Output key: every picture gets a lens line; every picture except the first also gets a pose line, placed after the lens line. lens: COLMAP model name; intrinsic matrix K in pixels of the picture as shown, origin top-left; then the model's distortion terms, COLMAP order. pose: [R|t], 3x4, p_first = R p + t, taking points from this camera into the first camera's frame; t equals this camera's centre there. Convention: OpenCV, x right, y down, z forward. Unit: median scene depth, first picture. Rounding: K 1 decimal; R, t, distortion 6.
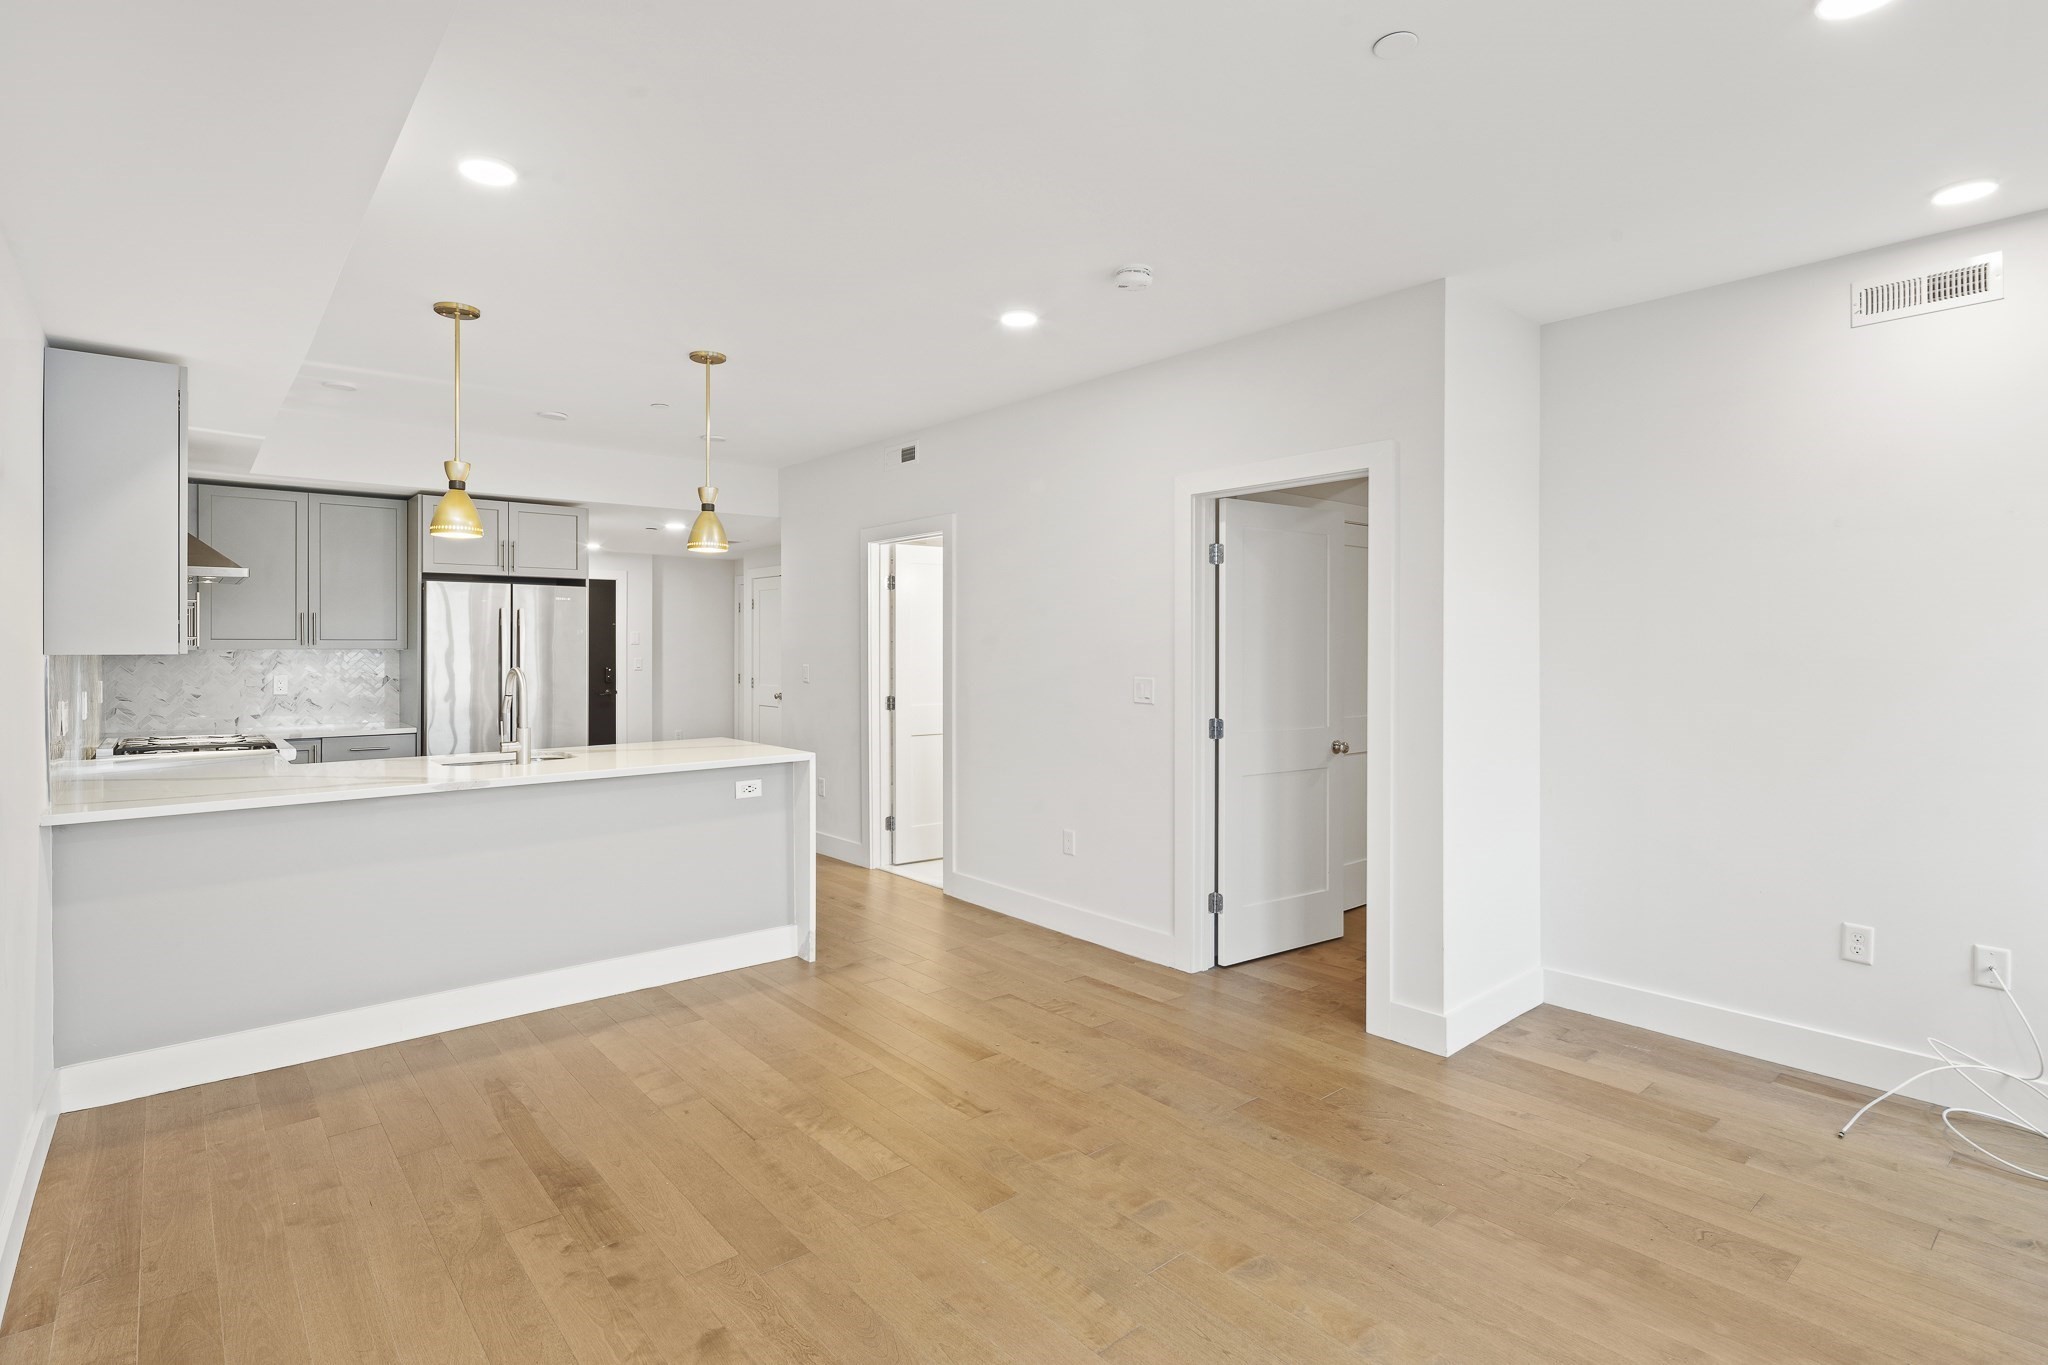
lens RADIAL K [[995.5, 0, 1018.8], [0, 995.5, 648.1], [0, 0, 1]] dist [-0.000370, -0.000516]
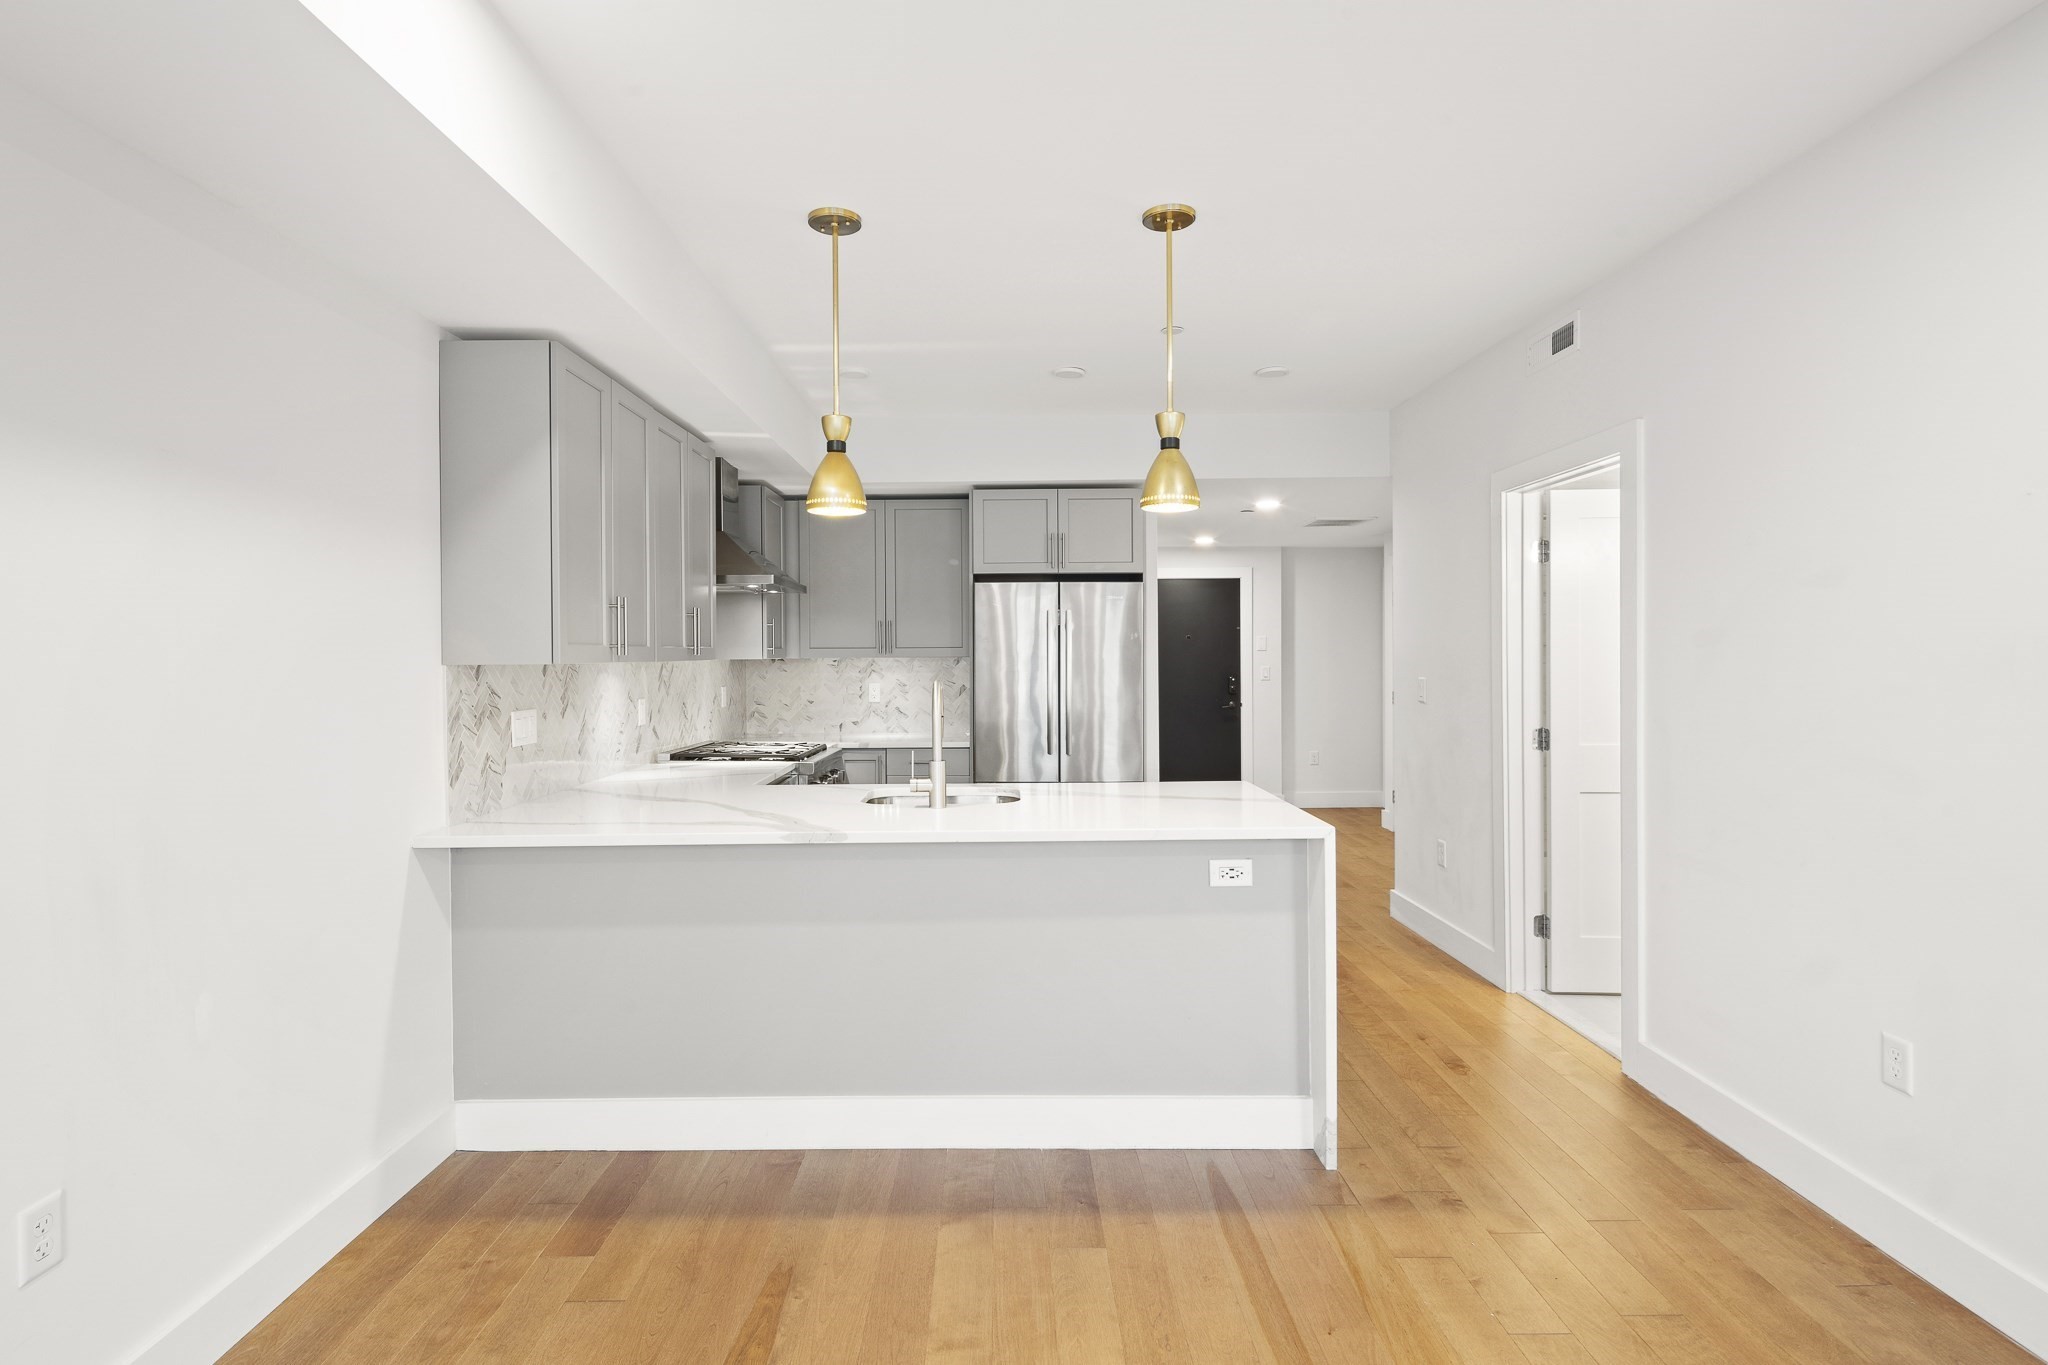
lens RADIAL K [[1012.3, 0, 1012.3], [0, 1012.3, 659.5], [0, 0, 1]] dist [-0.000626, -0.001077]
pose [[0.766404, -0.001672, -0.642357, 0.033773], [0.004842, 0.999983, 0.003174, 0.000449], [0.642341, -0.005543, 0.766399, 0.333618]]
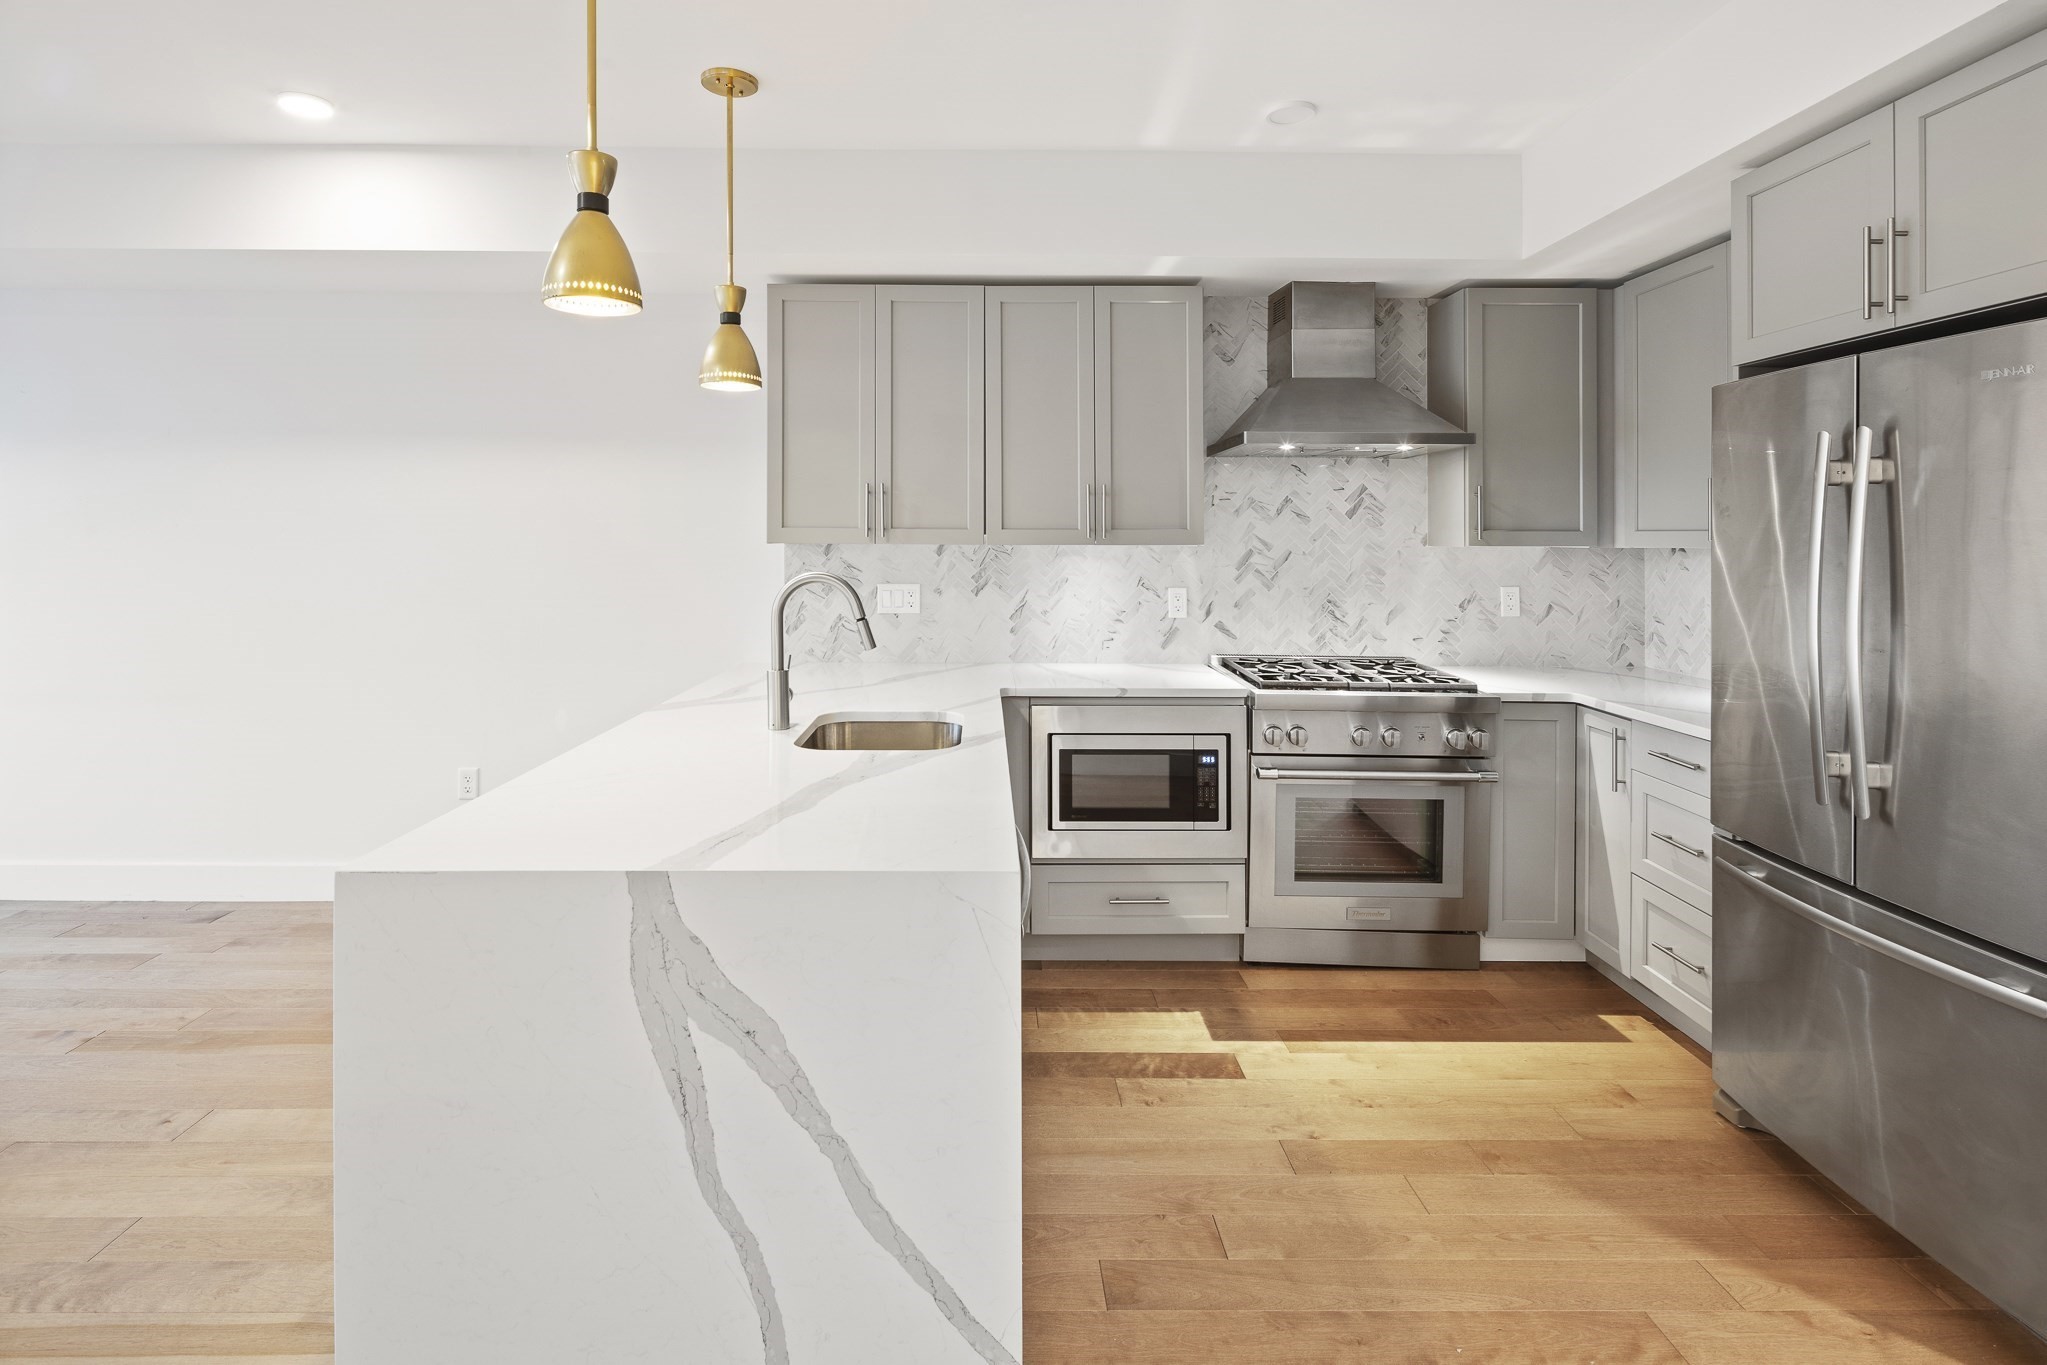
lens RADIAL K [[1021.8, 0, 984.5], [0, 1021.8, 533.4], [0, 0, 1]] dist [-0.000521, -0.001784]
pose [[-0.646147, -0.007580, -0.763175, -0.075222], [-0.008058, 0.999963, -0.003109, -0.002204], [0.763170, 0.004141, -0.646184, 1.137959]]
